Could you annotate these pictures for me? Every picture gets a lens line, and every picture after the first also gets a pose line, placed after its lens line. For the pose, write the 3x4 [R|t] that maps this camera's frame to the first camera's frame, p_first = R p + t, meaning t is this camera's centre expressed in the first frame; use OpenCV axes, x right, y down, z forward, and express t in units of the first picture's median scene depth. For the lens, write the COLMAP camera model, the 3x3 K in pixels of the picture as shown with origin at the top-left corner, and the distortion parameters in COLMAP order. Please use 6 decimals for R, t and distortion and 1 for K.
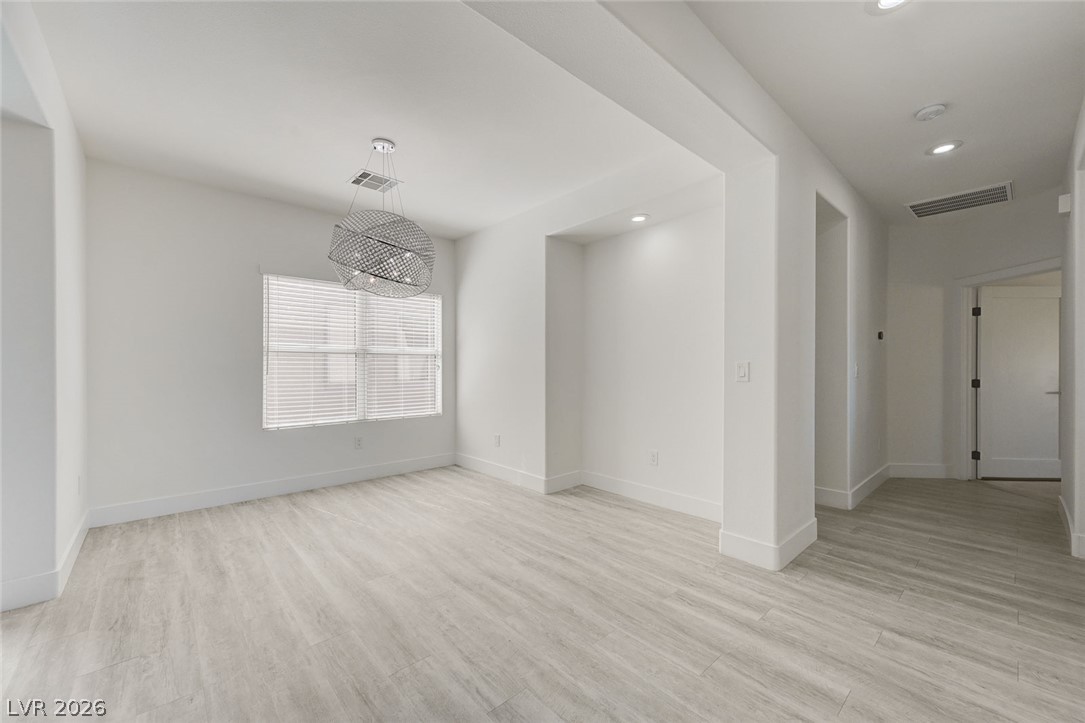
lens RADIAL K [[428.8, 0, 549.3], [0, 428.8, 367.2], [0, 0, 1]] dist [0.002641, 0.000405]
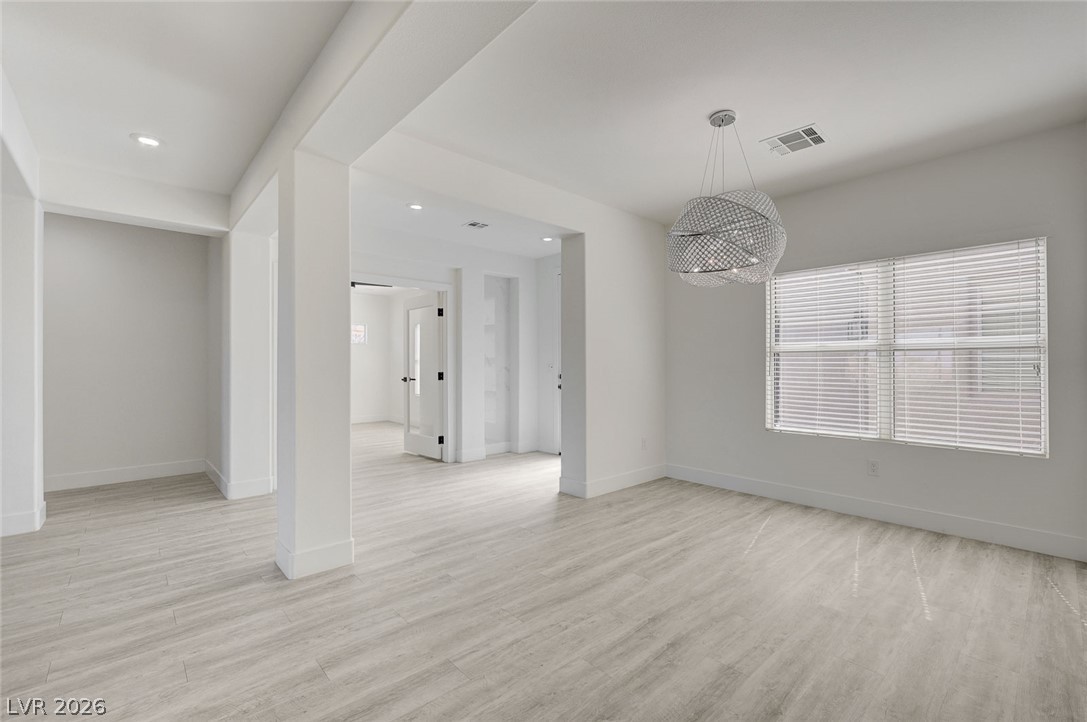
lens RADIAL K [[468.6, 0, 544.4], [0, 468.6, 364.7], [0, 0, 1]] dist [-0.004113, -0.000829]
pose [[-0.006376, -0.001964, -0.999978, 0.493901], [-0.003832, 0.999991, -0.001939, -0.003144], [0.999972, 0.003819, -0.006383, 0.546021]]
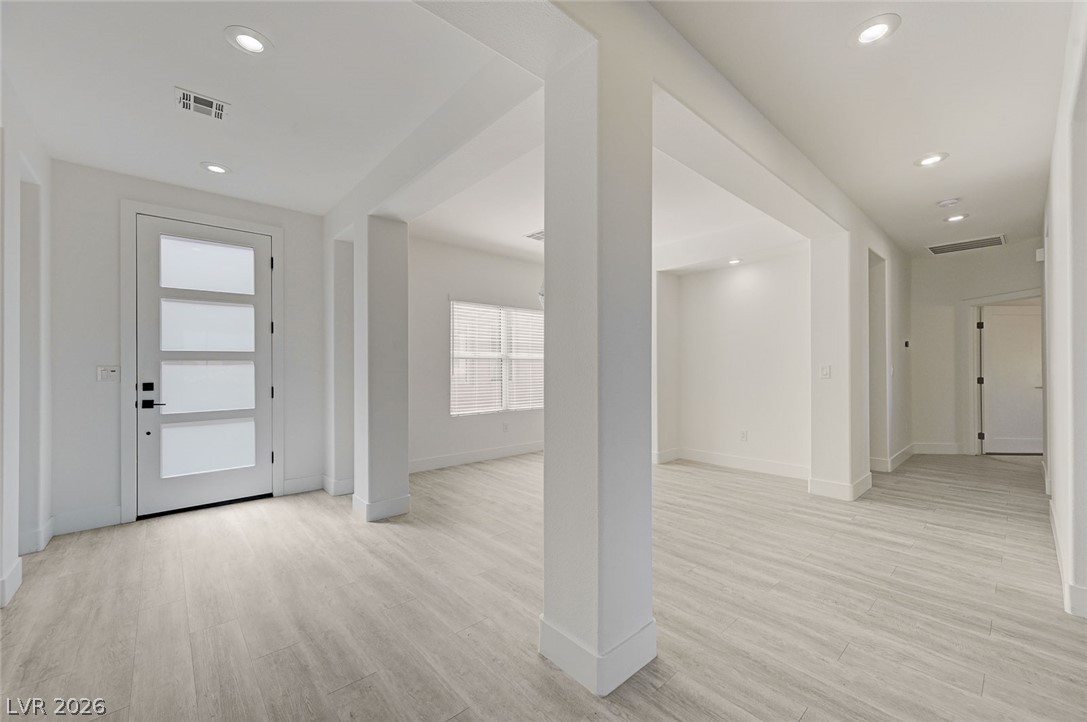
lens RADIAL K [[431.2, 0, 547.7], [0, 431.2, 365.2], [0, 0, 1]] dist [0.002176, 0.000044]
pose [[0.999984, -0.002445, -0.005196, -0.397919], [0.002391, 0.999943, -0.010424, 0.001466], [0.005222, 0.010411, 0.999932, -0.403439]]
